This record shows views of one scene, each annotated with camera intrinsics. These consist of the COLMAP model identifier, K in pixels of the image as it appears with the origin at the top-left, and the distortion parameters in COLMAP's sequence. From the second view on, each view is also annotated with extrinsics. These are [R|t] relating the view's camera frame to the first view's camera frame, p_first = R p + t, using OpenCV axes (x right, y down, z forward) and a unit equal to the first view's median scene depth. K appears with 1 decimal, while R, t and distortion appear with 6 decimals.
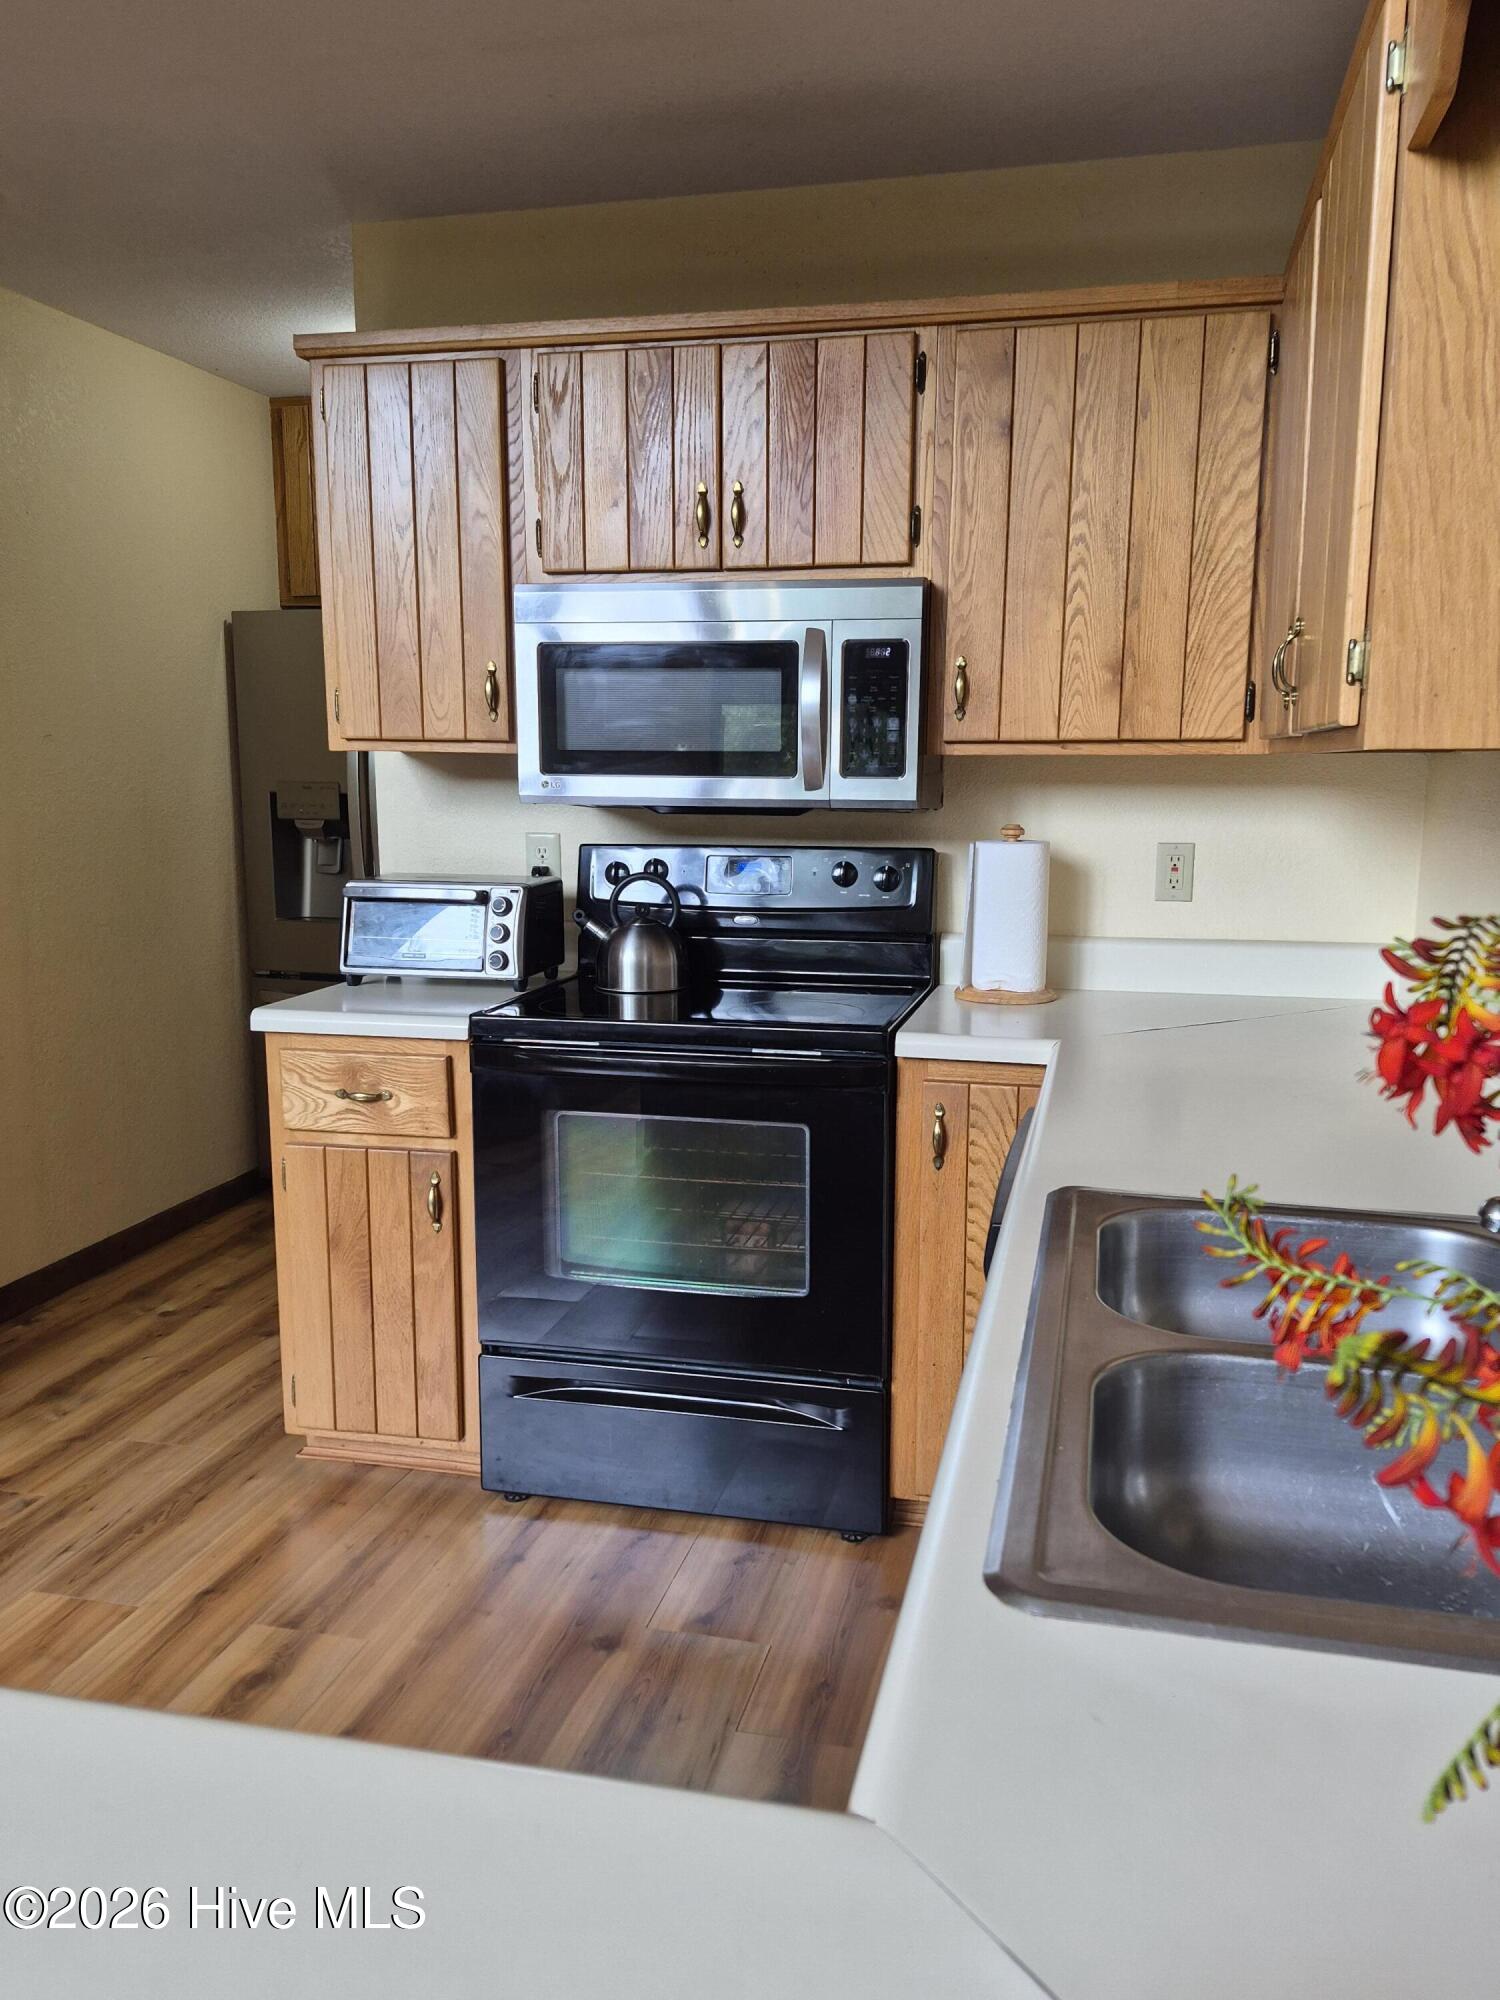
lens RADIAL K [[1547.9, 0, 750.0], [0, 1547.9, 1000.0], [0, 0, 1]] dist [0.118105, -0.178747]
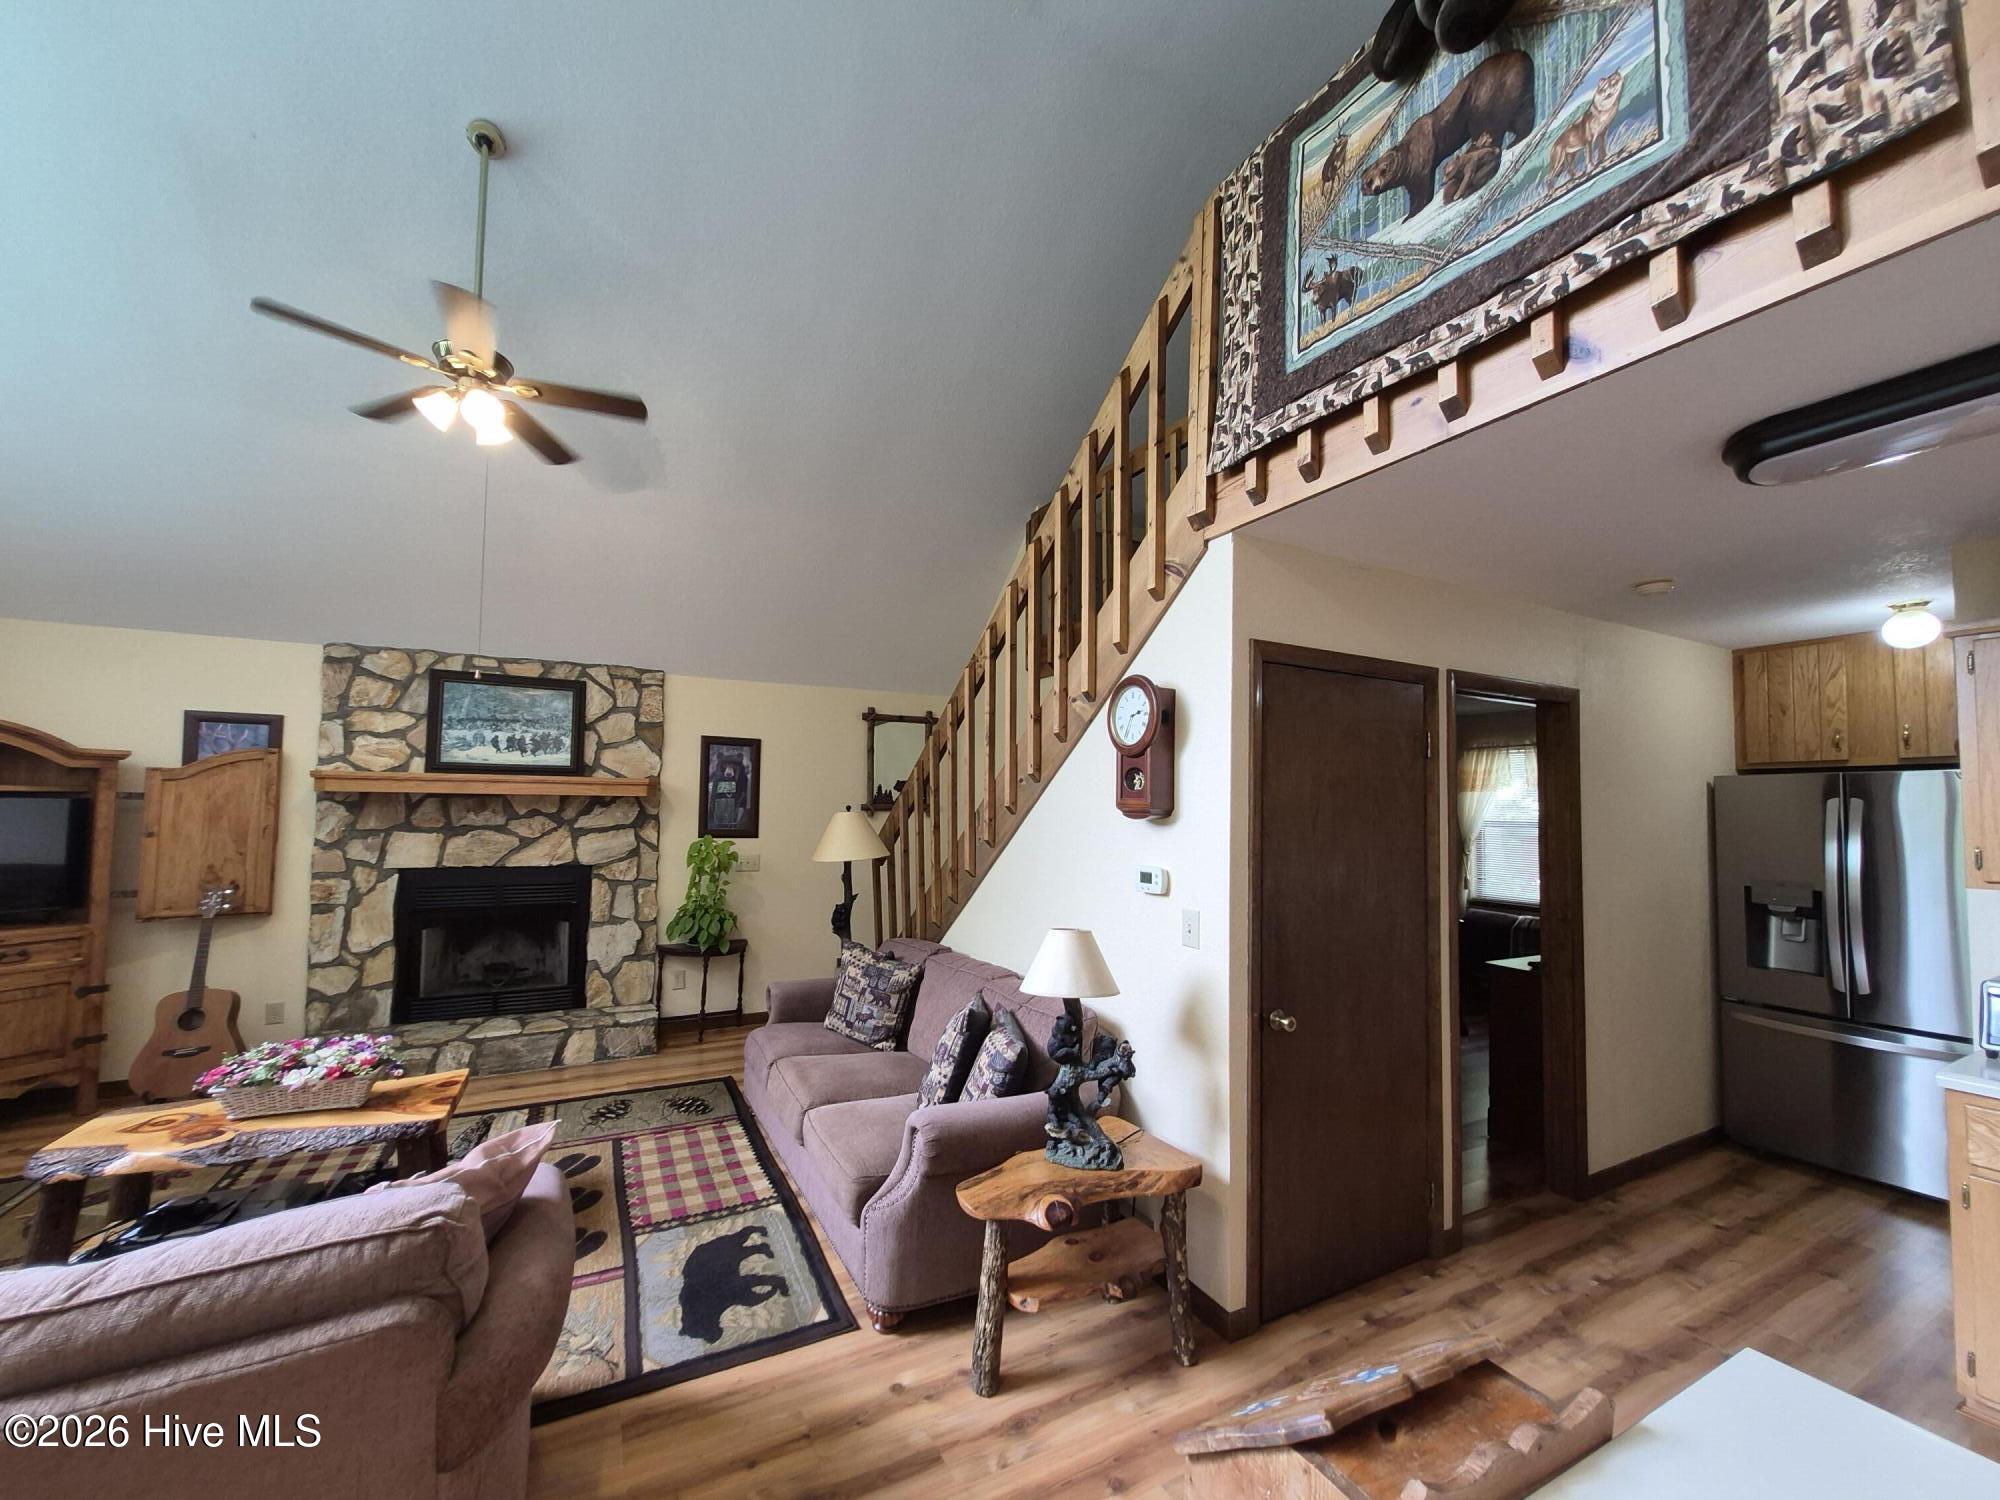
lens RADIAL K [[776.1, 0, 976.2], [0, 776.1, 777.3], [0, 0, 1]] dist [0.008499, -0.005934]
pose [[0.648537, -0.029986, -0.760592, -0.337879], [-0.127072, 0.980937, -0.147024, -0.041819], [0.750502, 0.192001, 0.632363, -0.173236]]
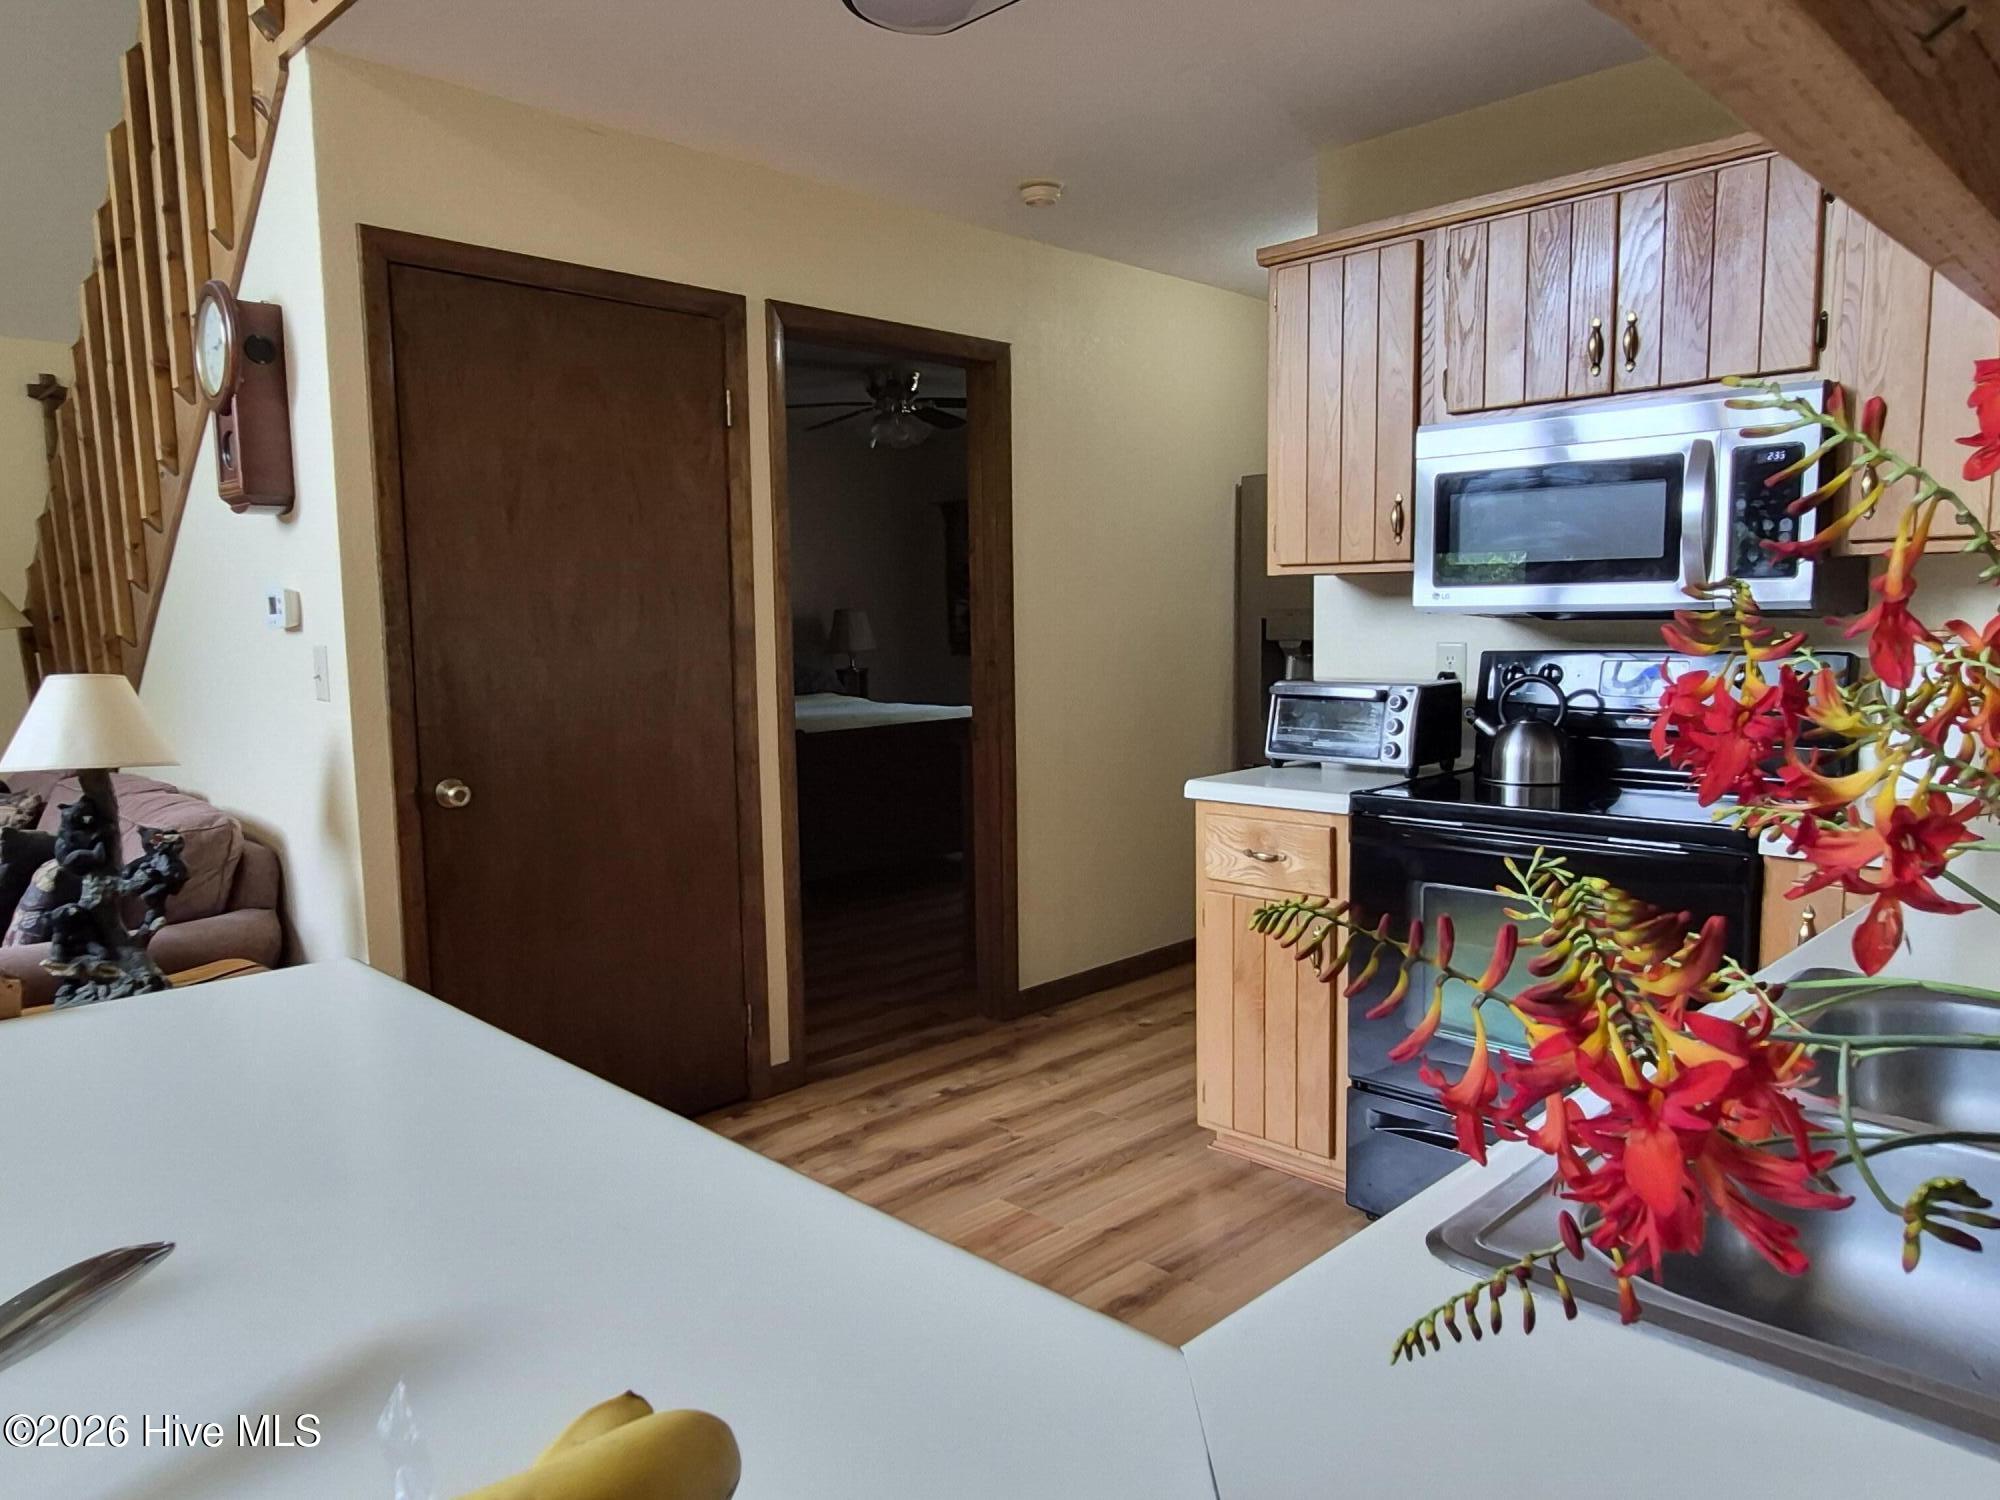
lens RADIAL K [[1331.6, 0, 985.5], [0, 1331.6, 750.1], [0, 0, 1]] dist [0.000527, 0.000005]
pose [[0.847429, 0.036911, -0.529625, 0.109886], [-0.061668, 0.997671, -0.029142, 0.022672], [0.527316, 0.057357, 0.847731, 0.006012]]
